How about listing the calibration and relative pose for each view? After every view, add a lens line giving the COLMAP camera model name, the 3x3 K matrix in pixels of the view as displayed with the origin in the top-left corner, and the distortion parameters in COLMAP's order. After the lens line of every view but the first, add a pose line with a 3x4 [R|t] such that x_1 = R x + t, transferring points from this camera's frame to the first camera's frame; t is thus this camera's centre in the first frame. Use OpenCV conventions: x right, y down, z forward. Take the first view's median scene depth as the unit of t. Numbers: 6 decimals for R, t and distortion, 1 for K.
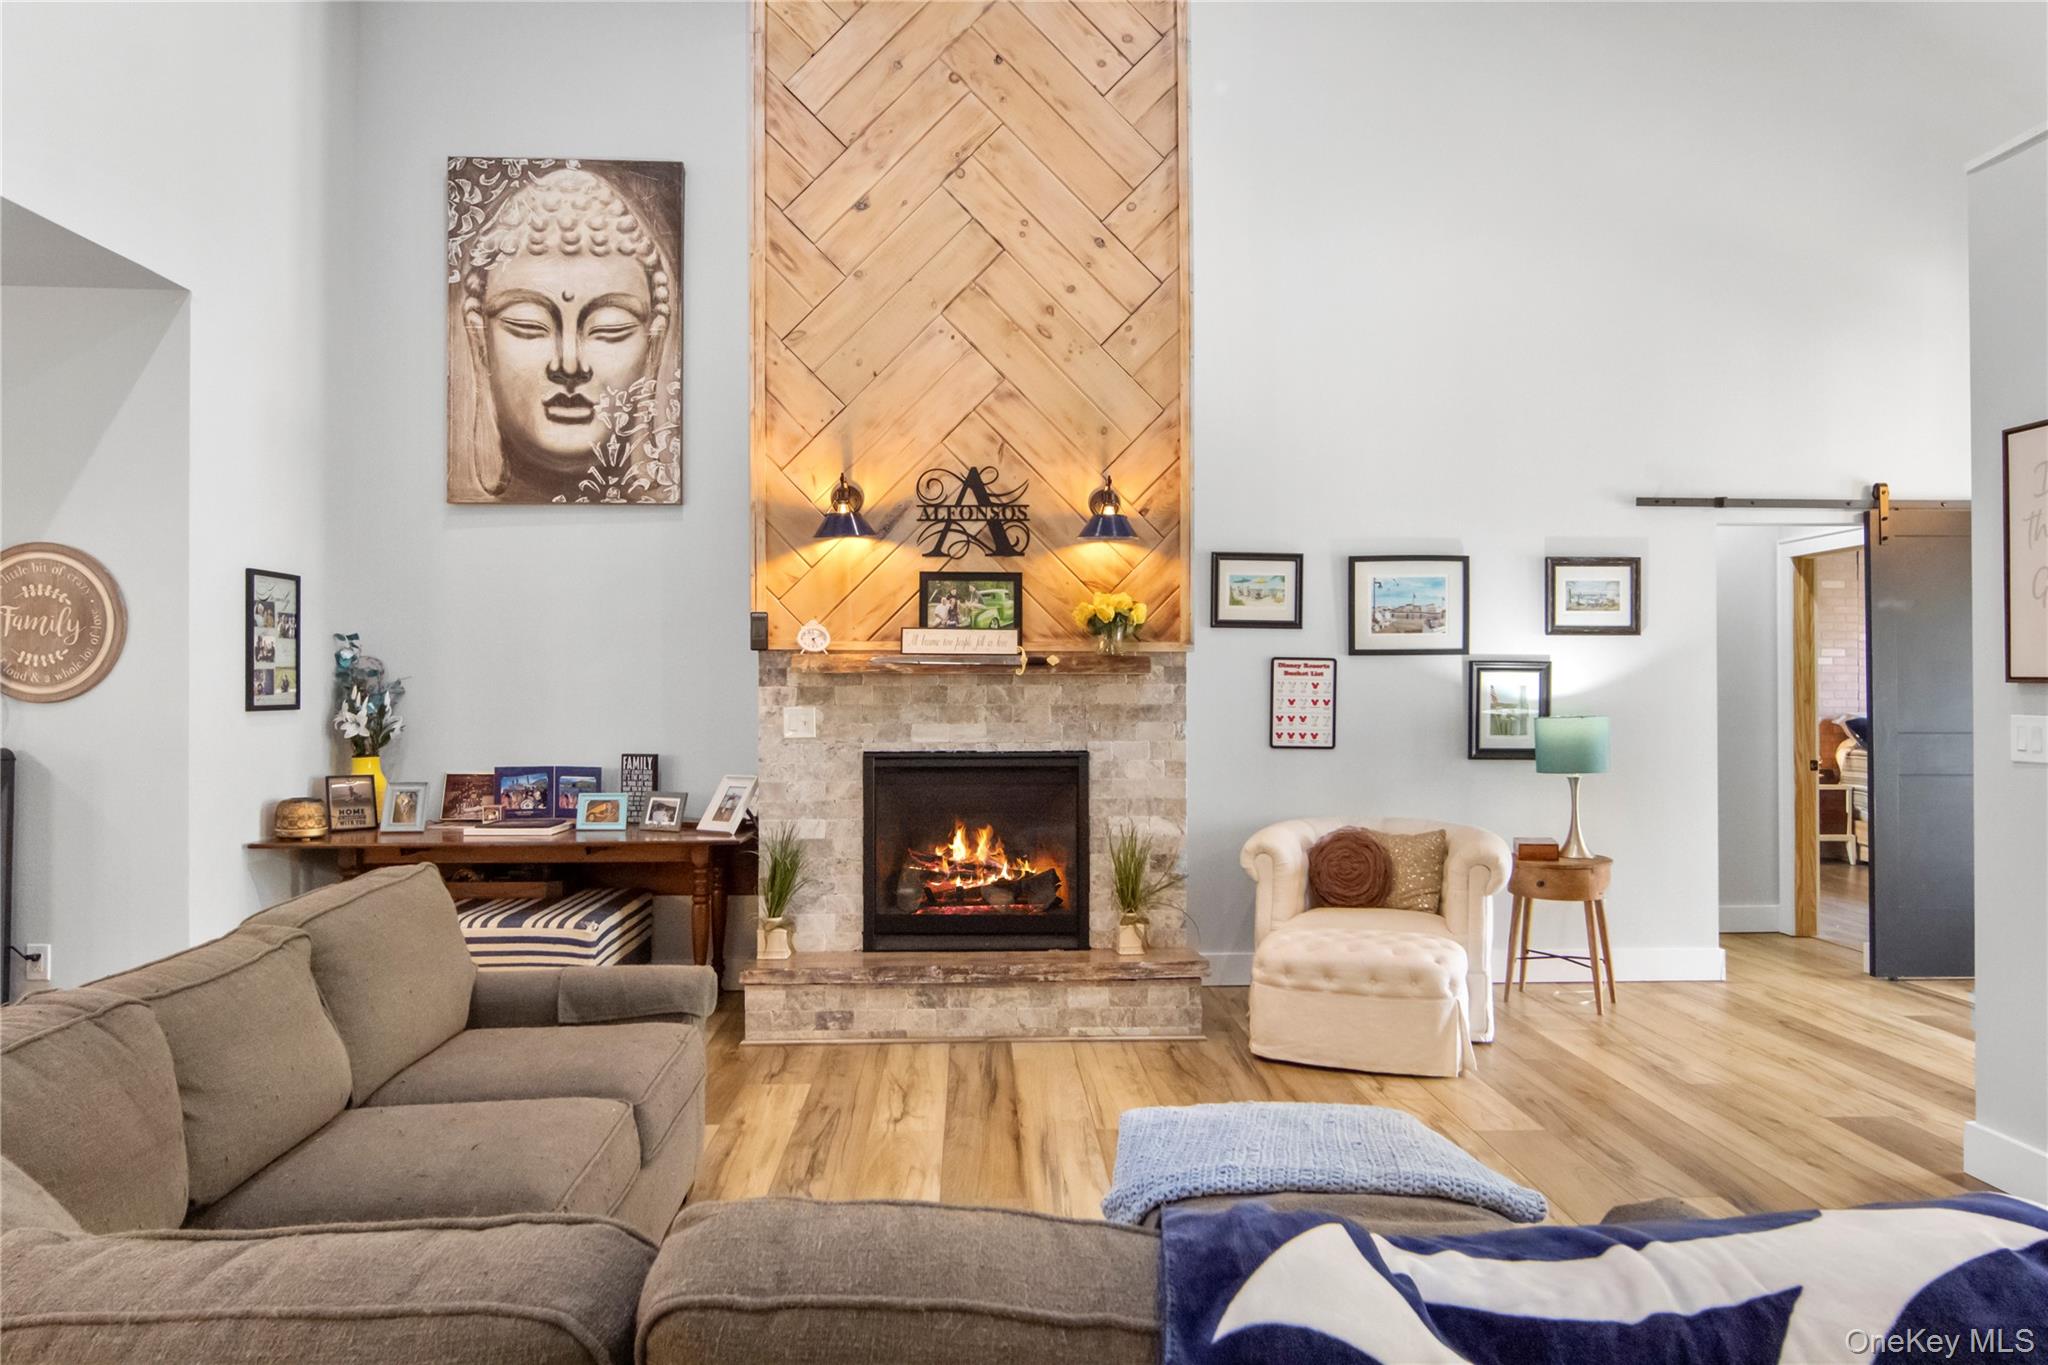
lens RADIAL K [[1307.4, 0, 1022.2], [0, 1307.4, 674.0], [0, 0, 1]] dist [-0.004400, 0.003179]
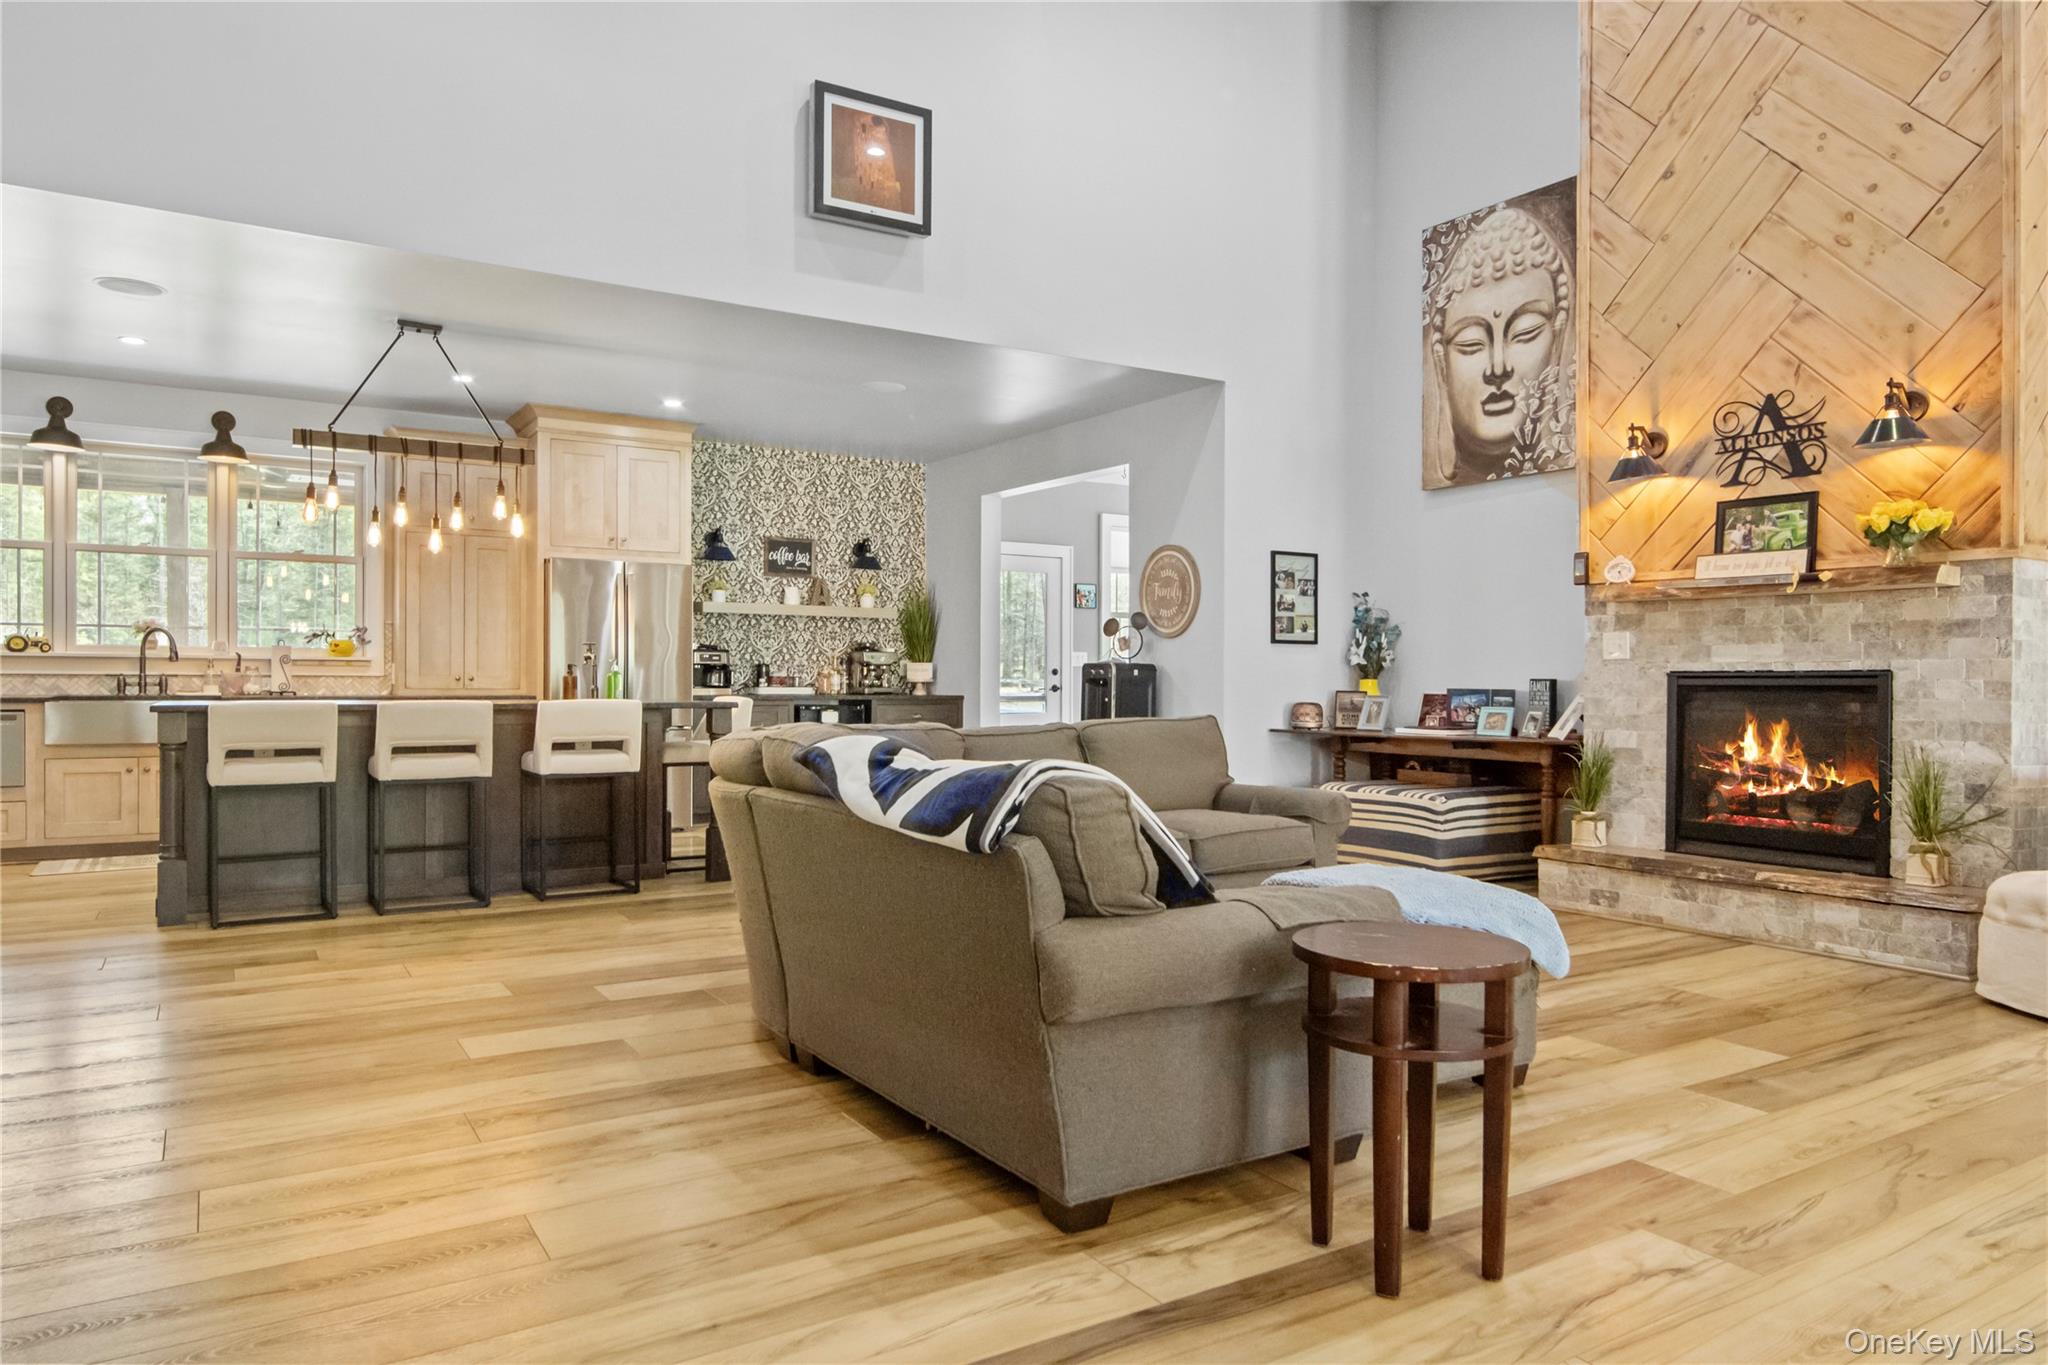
lens RADIAL K [[1307.4, 0, 1026.8], [0, 1307.4, 693.9], [0, 0, 1]] dist [-0.004400, 0.003179]
pose [[0.494953, 0.011032, -0.868850, 0.567739], [0.004945, 0.999867, 0.015513, 0.058540], [0.868906, -0.011974, 0.494833, -0.017447]]
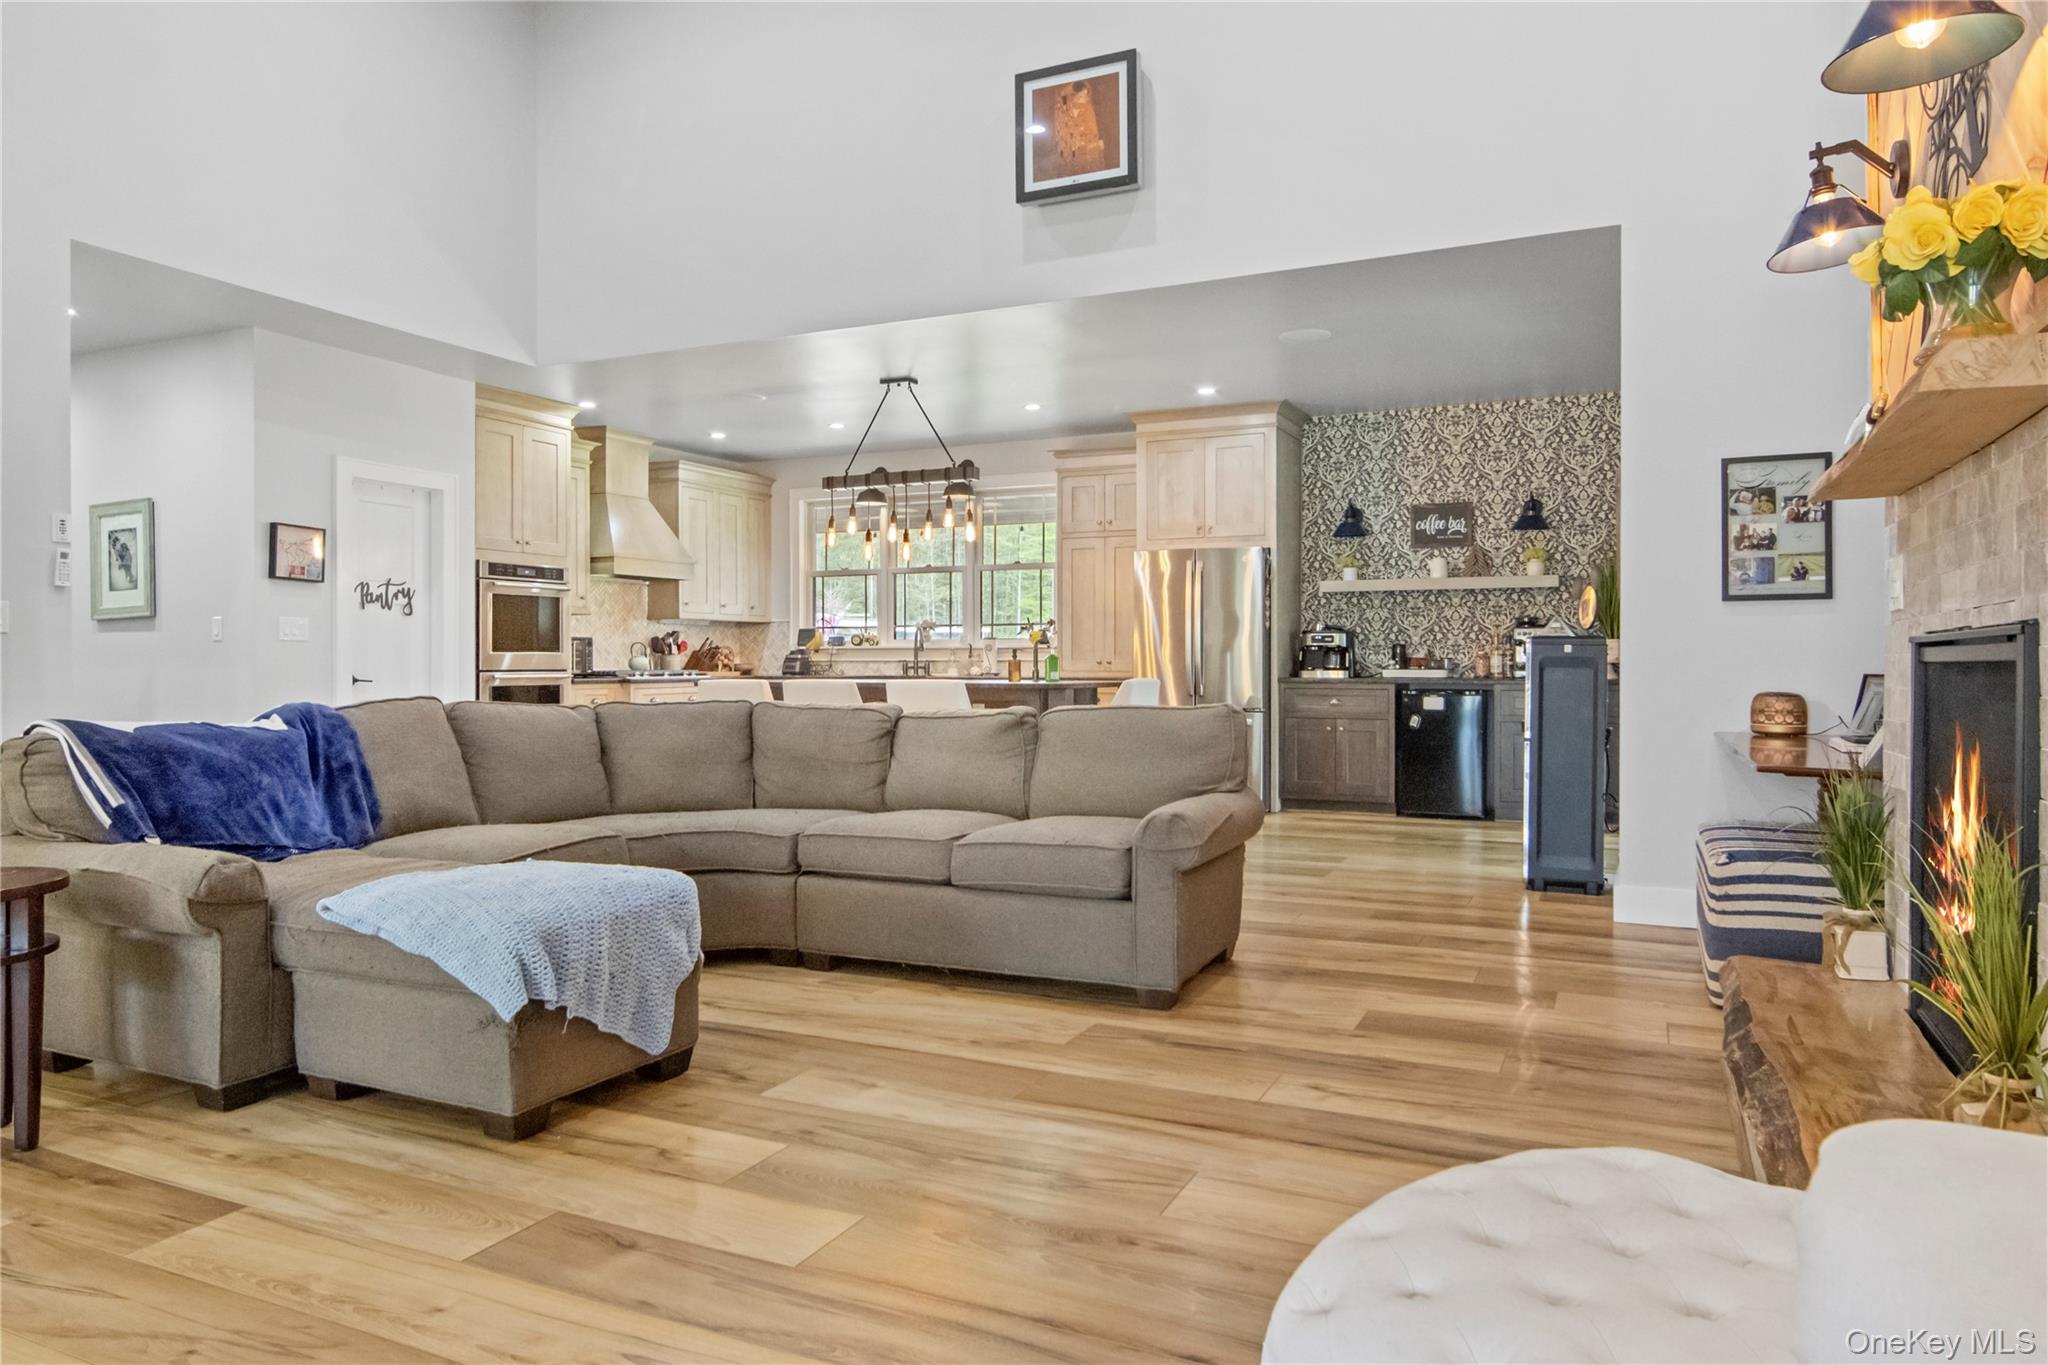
lens RADIAL K [[1307.4, 0, 1021.4], [0, 1307.4, 665.1], [0, 0, 1]] dist [-0.004400, 0.003179]
pose [[-0.465120, 0.001897, -0.885246, 0.511130], [0.010902, 0.999934, -0.003585, 0.070385], [0.885181, -0.011318, -0.465110, 0.921458]]
